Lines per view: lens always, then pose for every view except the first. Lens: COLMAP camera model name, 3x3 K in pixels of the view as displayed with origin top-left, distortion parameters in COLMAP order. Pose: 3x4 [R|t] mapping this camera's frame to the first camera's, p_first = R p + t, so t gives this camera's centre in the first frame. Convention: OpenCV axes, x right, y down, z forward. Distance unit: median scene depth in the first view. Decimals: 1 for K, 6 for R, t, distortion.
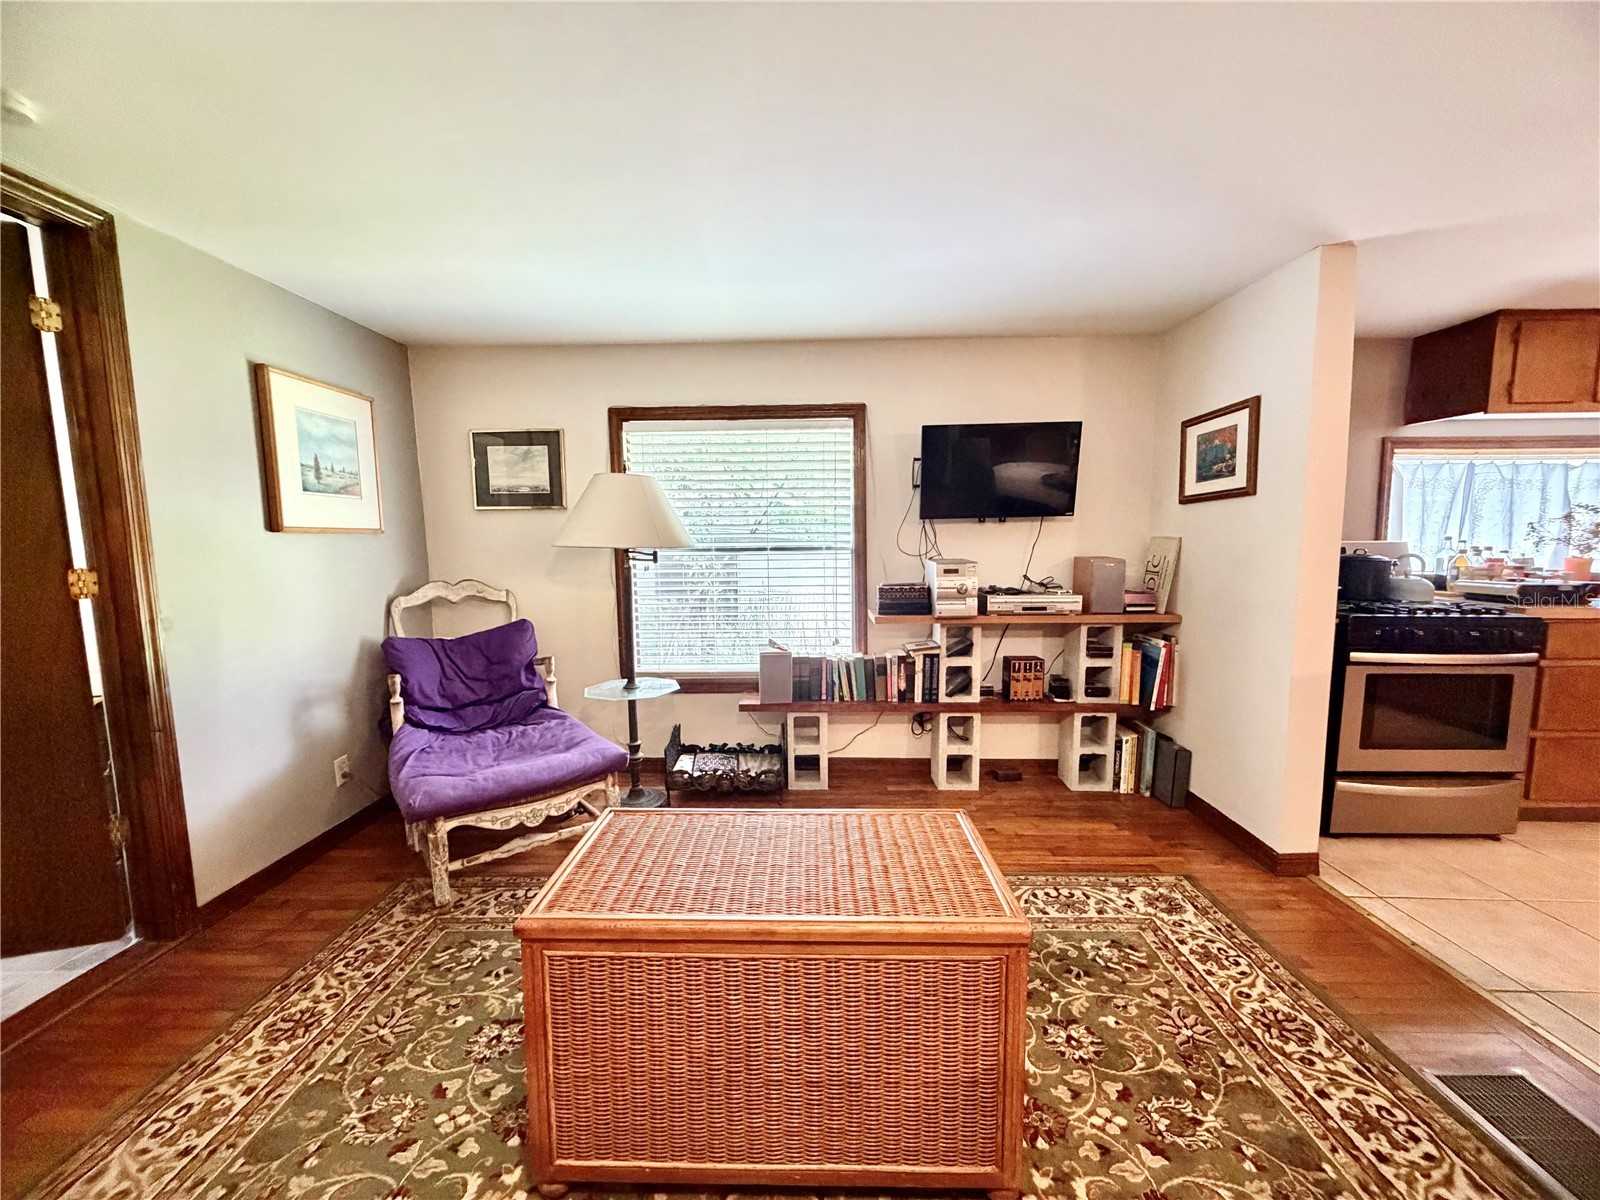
lens RADIAL K [[635.0, 0, 792.2], [0, 635.0, 600.7], [0, 0, 1]] dist [-0.000907, 0.000234]
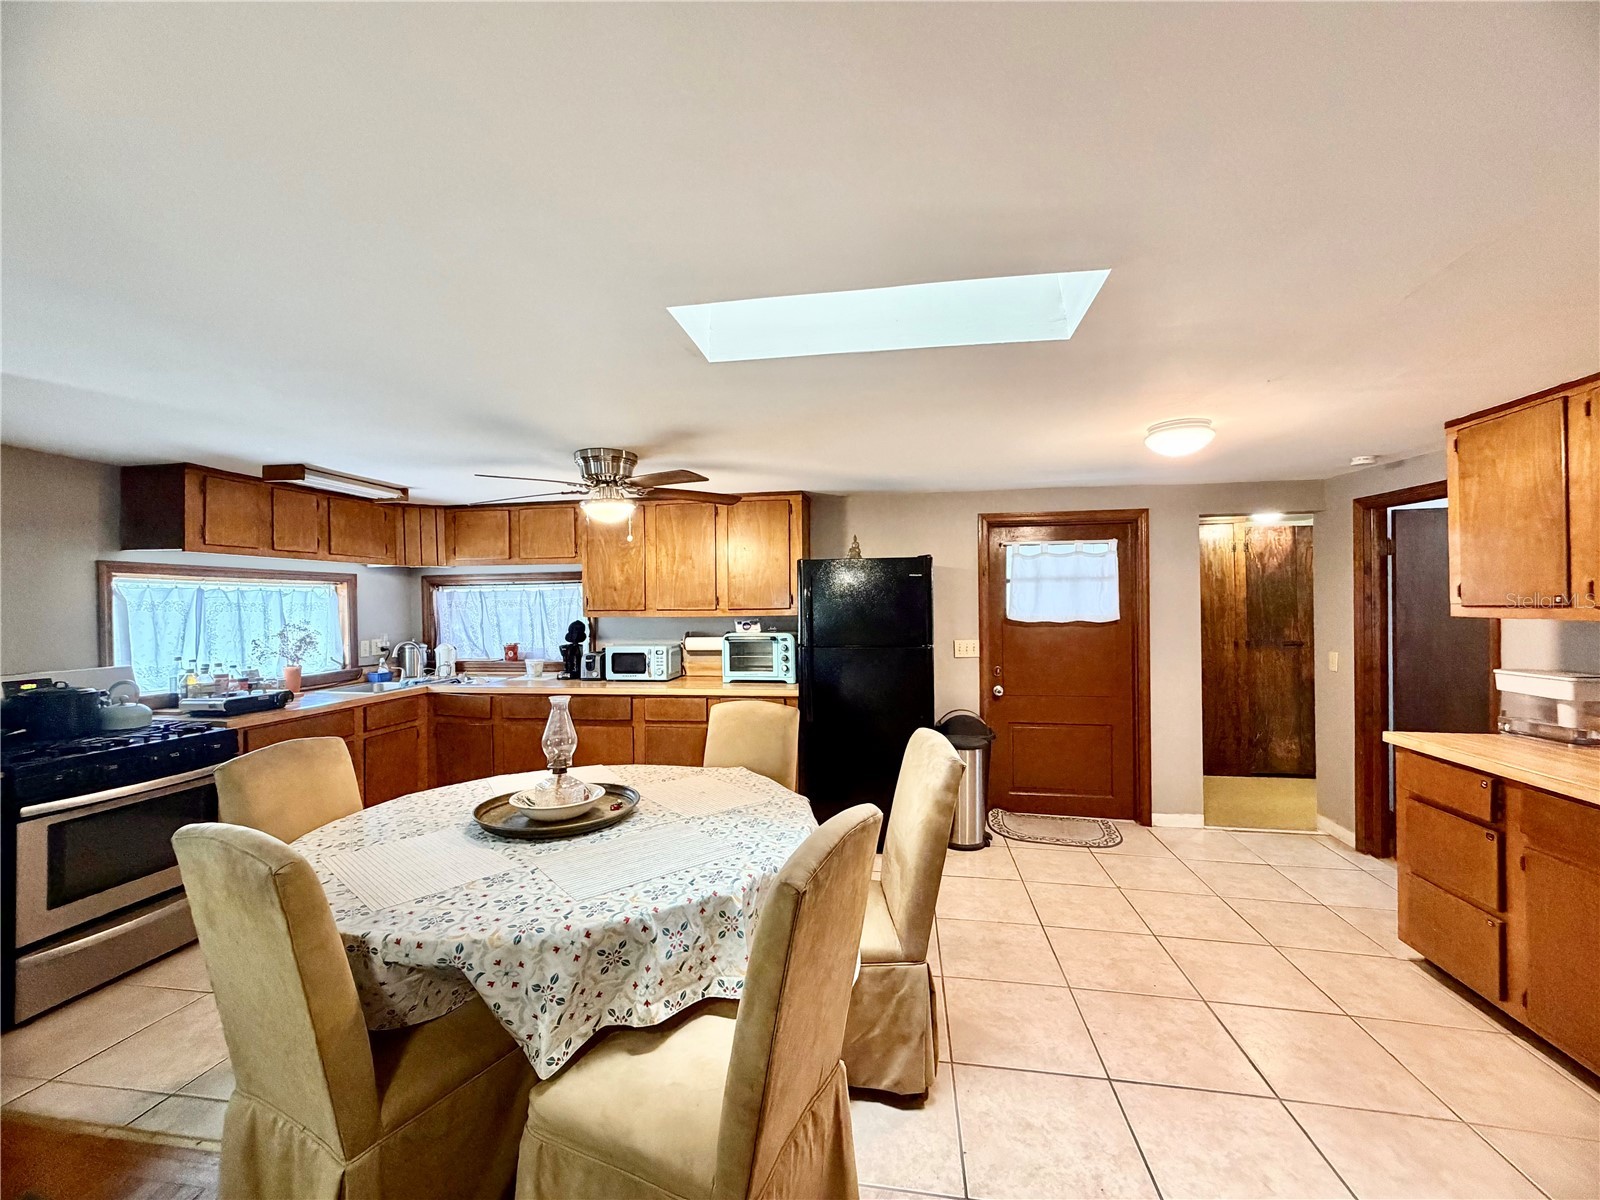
lens RADIAL K [[635.0, 0, 800.2], [0, 635.0, 603.9], [0, 0, 1]] dist [-0.000907, 0.000234]
pose [[0.140687, 0.005992, 0.990036, 0.131596], [0.111316, 0.993545, -0.021832, -0.053331], [-0.983776, 0.113279, 0.139112, -0.198566]]
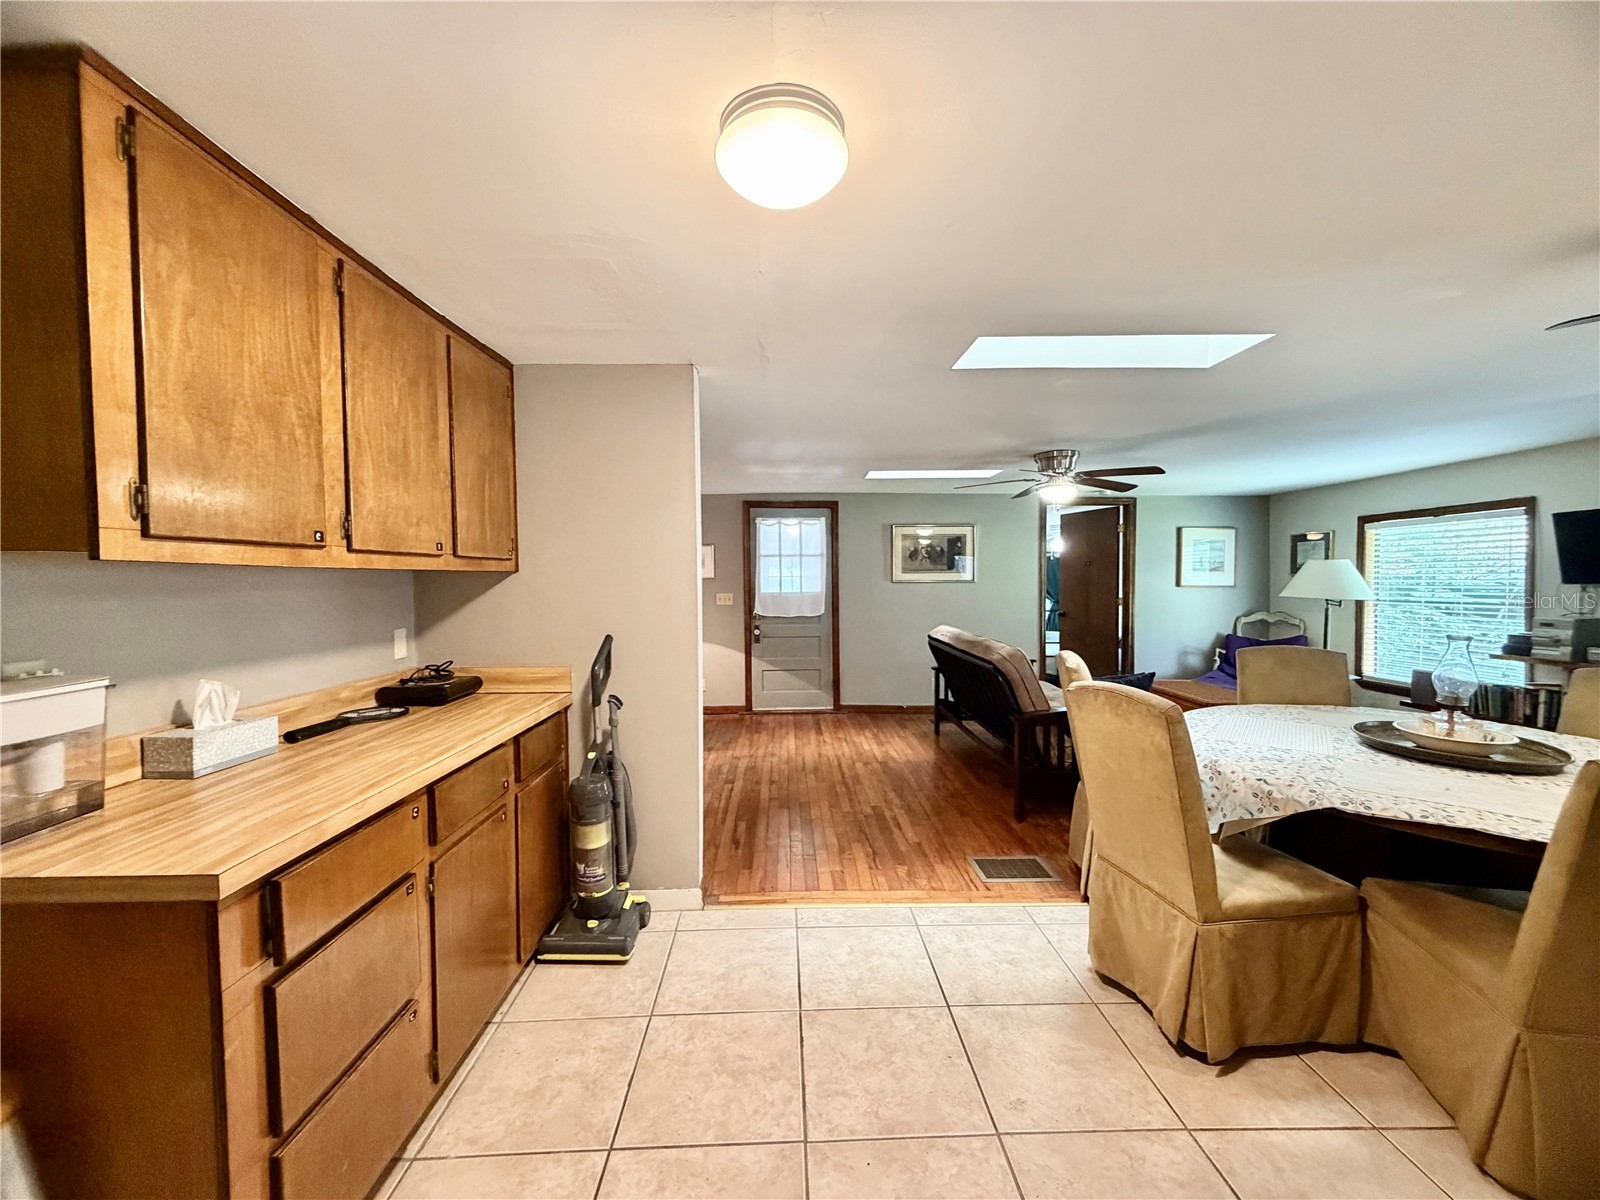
lens RADIAL K [[635.0, 0, 797.5], [0, 635.0, 605.4], [0, 0, 1]] dist [-0.000907, 0.000234]
pose [[0.040915, 0.048151, -0.998002, 1.495938], [-0.103833, 0.993635, 0.043684, 0.017395], [0.993753, 0.101838, 0.045654, -0.606985]]
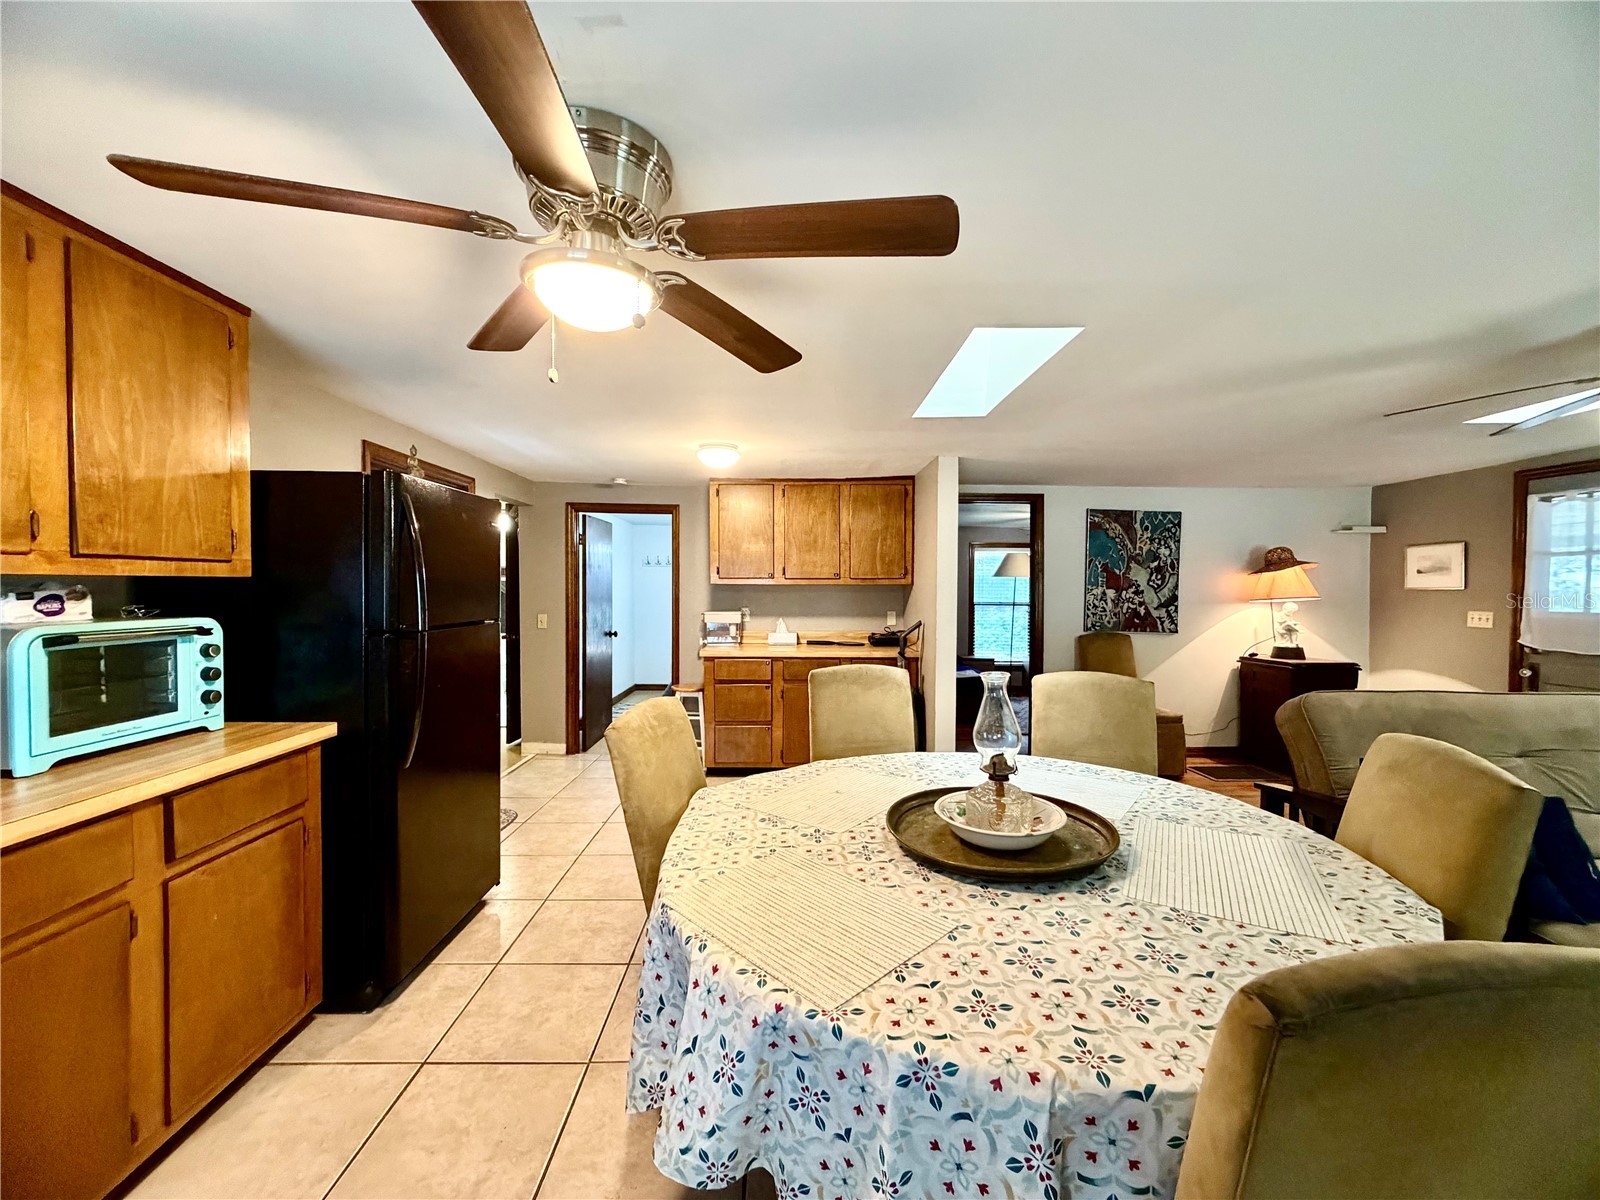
lens RADIAL K [[635.0, 0, 797.4], [0, 635.0, 625.9], [0, 0, 1]] dist [-0.000907, 0.000234]
pose [[-0.999270, 0.006386, -0.037678, 0.973967], [0.000074, 0.986263, 0.165181, -0.117905], [0.038215, 0.165058, -0.985543, 0.682828]]
